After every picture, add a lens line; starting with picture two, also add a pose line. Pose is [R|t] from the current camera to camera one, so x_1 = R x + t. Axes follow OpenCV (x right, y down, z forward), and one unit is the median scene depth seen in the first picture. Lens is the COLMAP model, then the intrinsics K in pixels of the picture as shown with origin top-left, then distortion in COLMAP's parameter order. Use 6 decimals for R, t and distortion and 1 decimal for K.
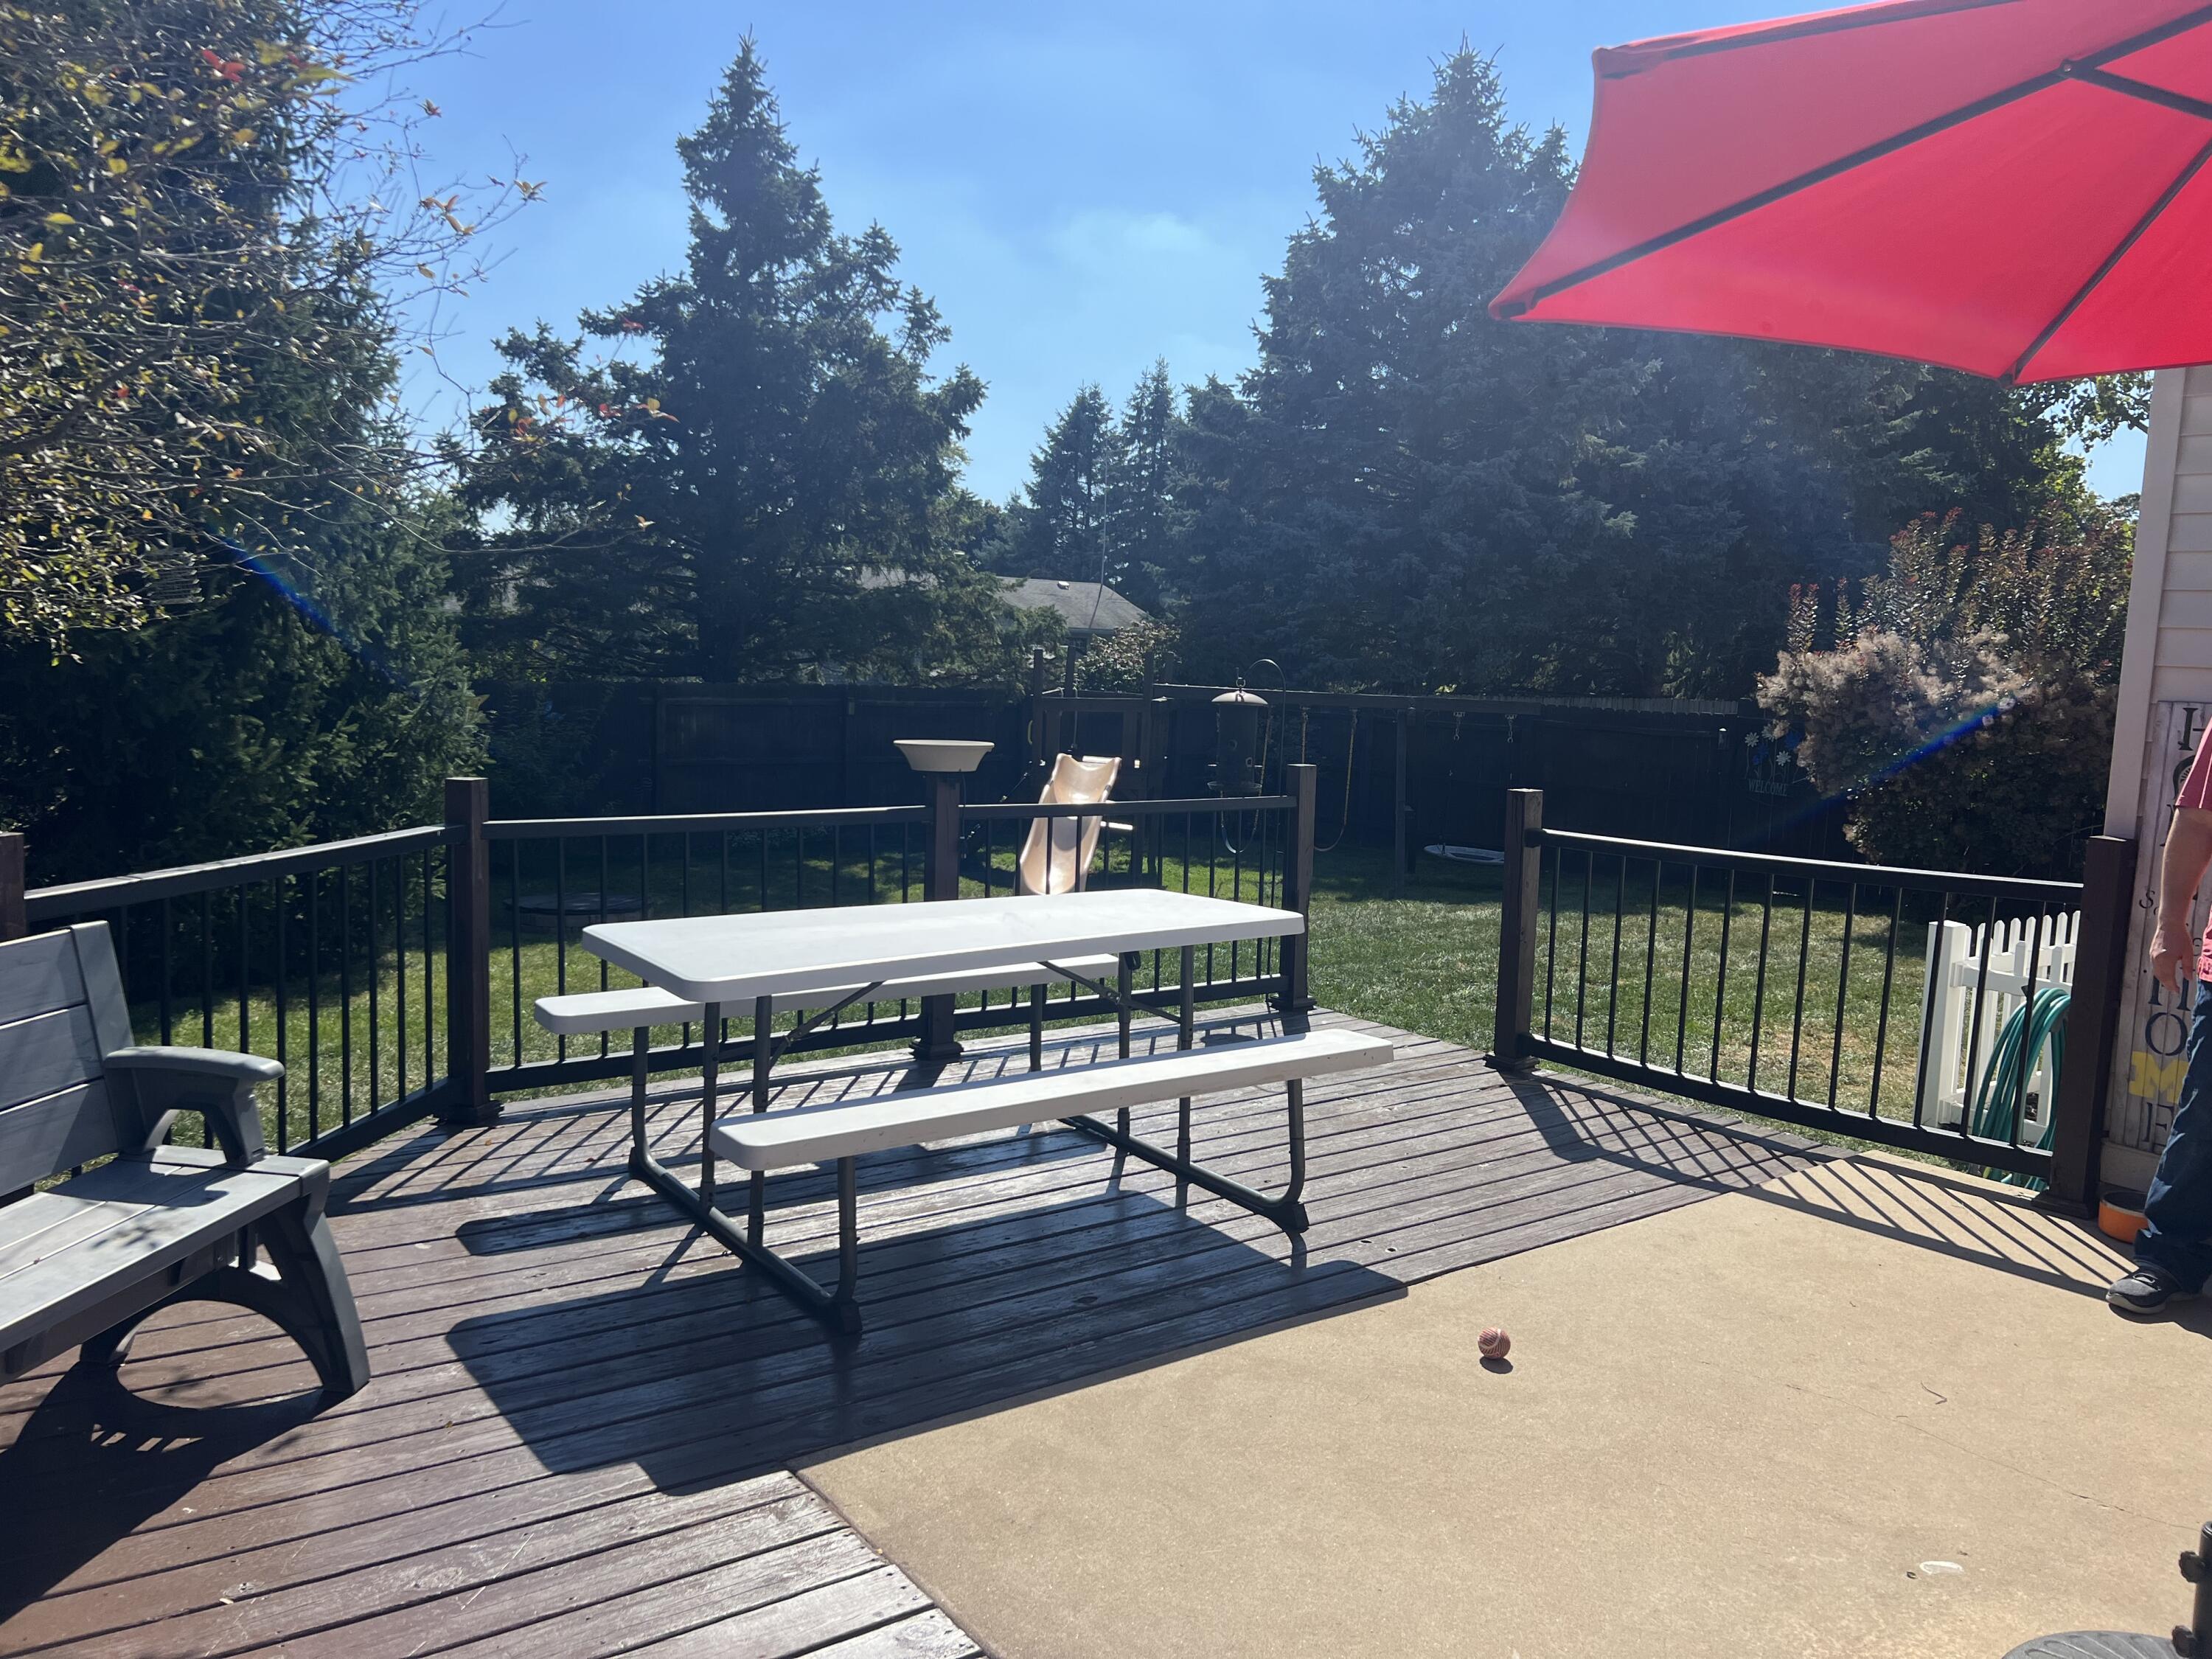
lens RADIAL K [[1707.2, 0, 1106.0], [0, 1707.2, 834.5], [0, 0, 1]] dist [0.040544, -0.029648]
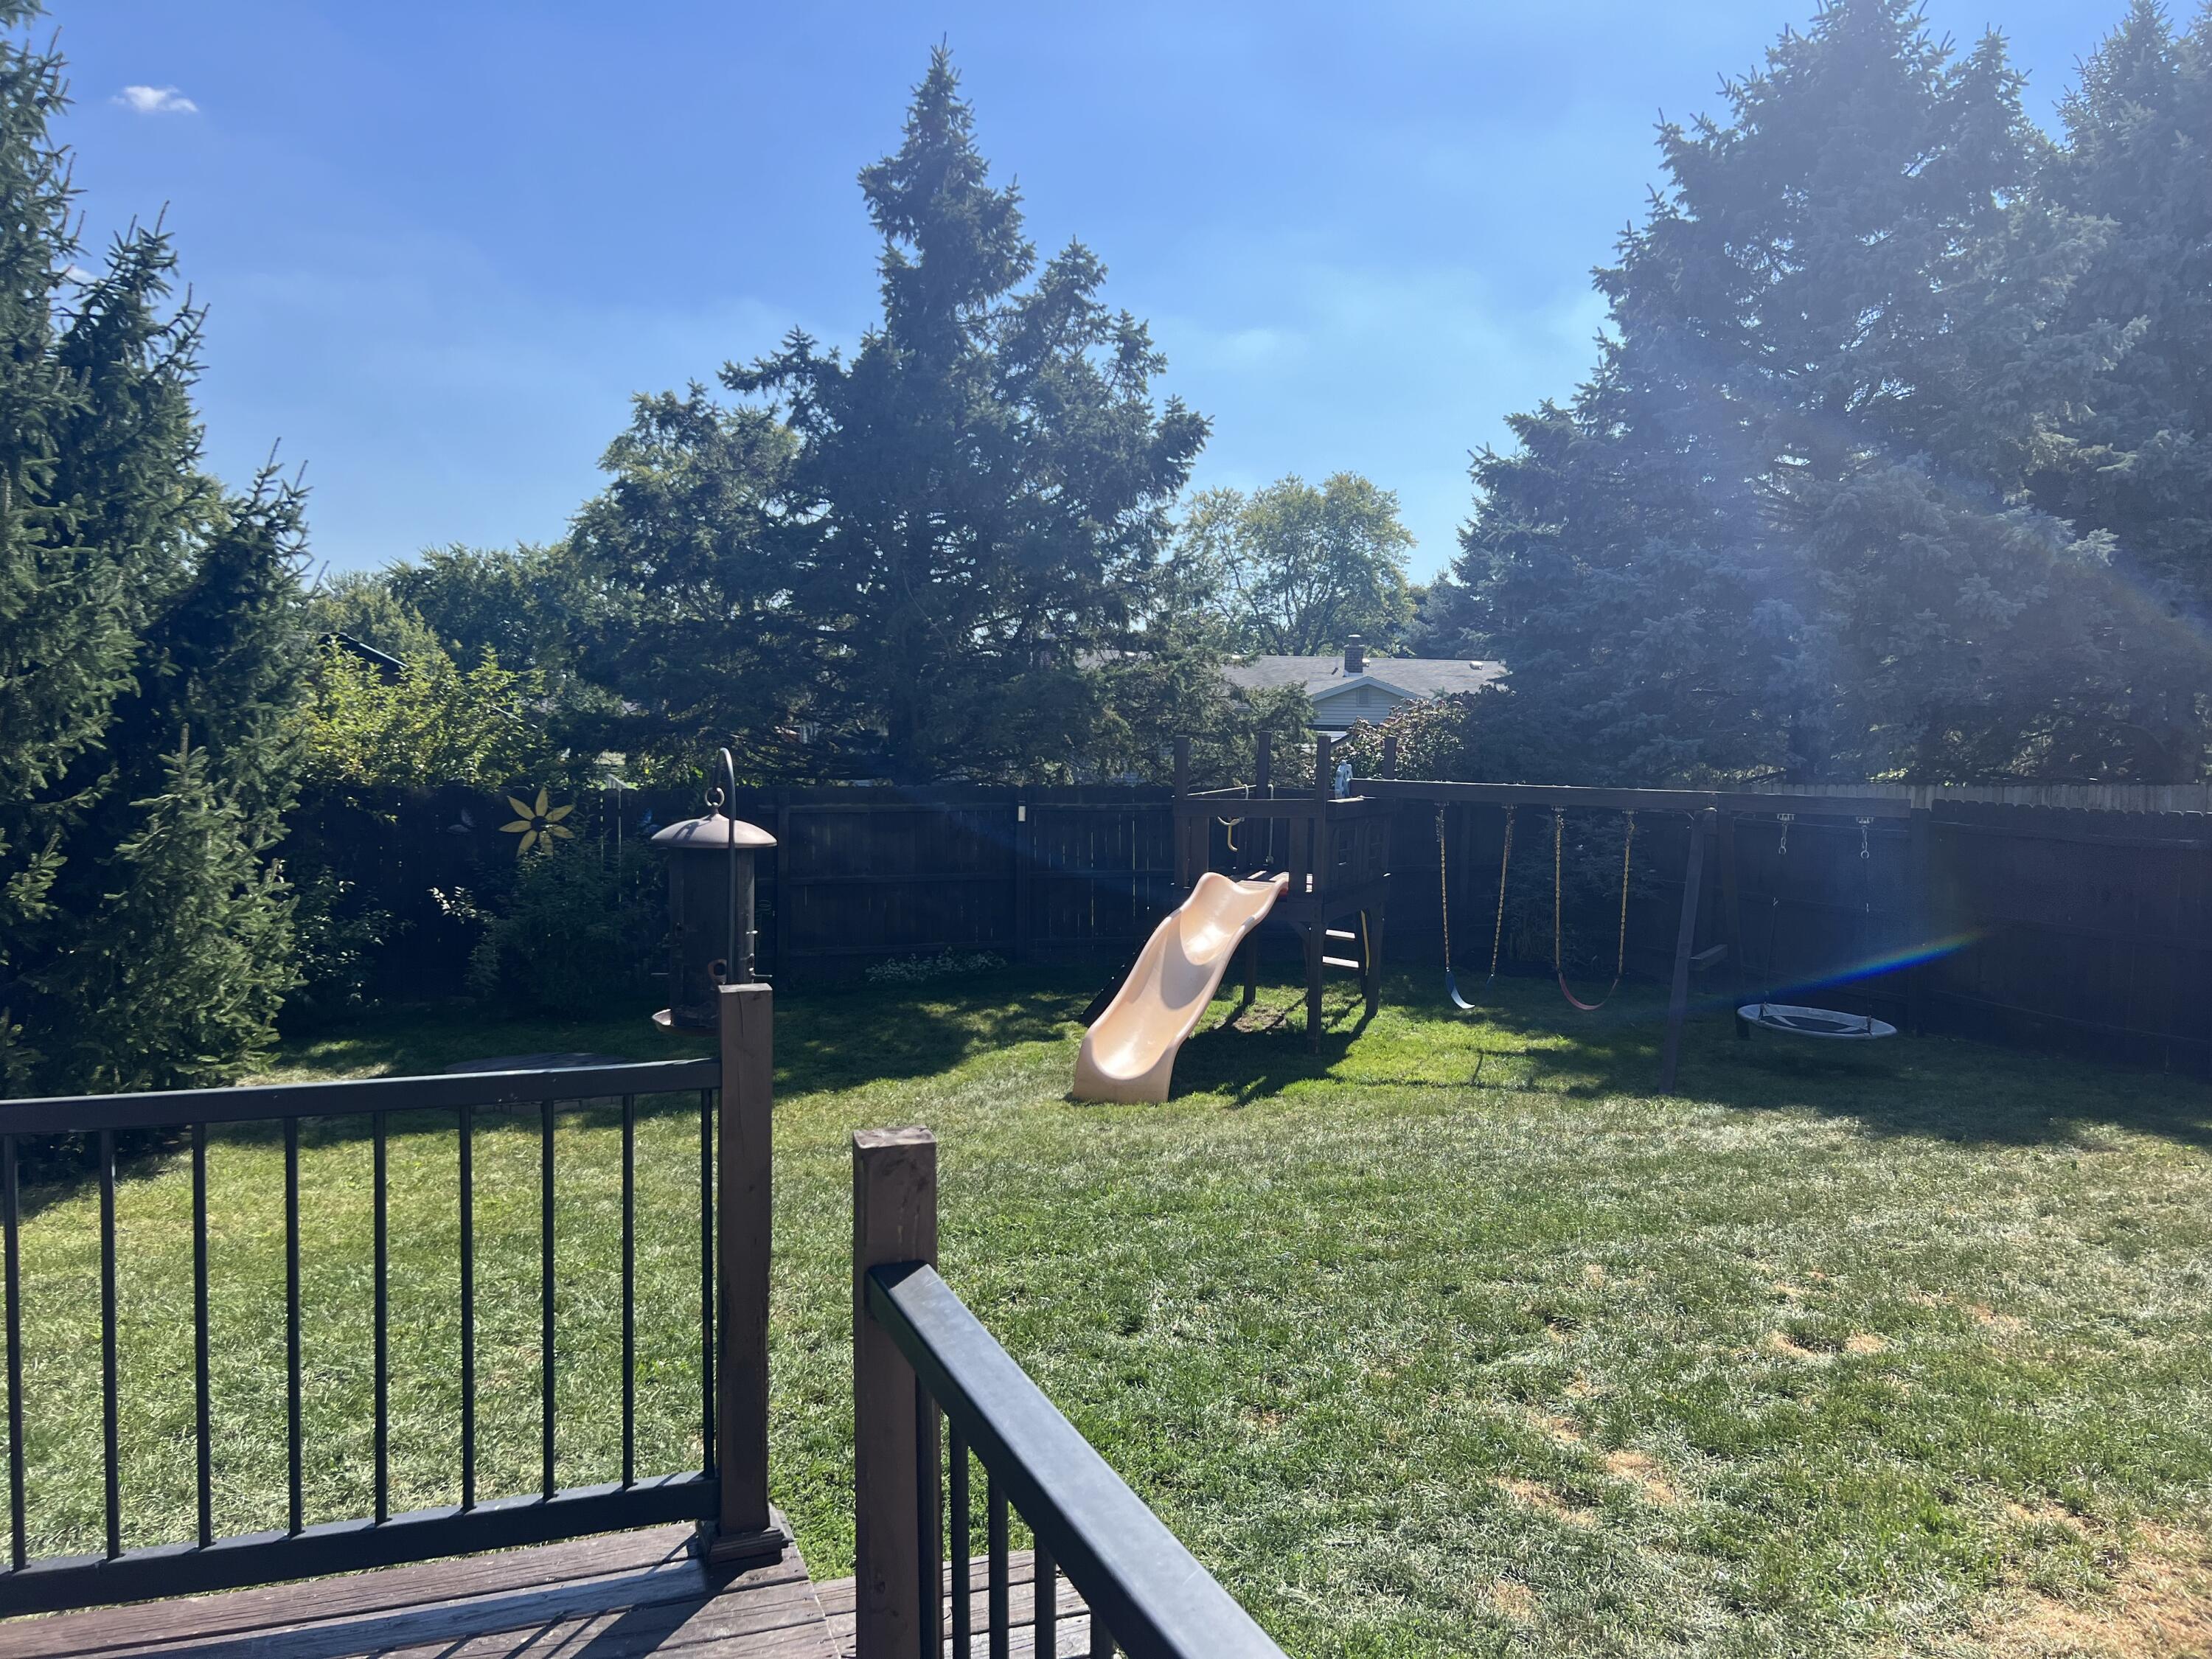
lens RADIAL K [[1707.2, 0, 1106.1], [0, 1707.2, 824.9], [0, 0, 1]] dist [0.040544, -0.029648]
pose [[0.958489, -0.006770, -0.285049, 0.110980], [-0.010045, 0.998296, -0.057486, -0.018980], [0.284952, 0.057963, 0.956788, 0.198704]]
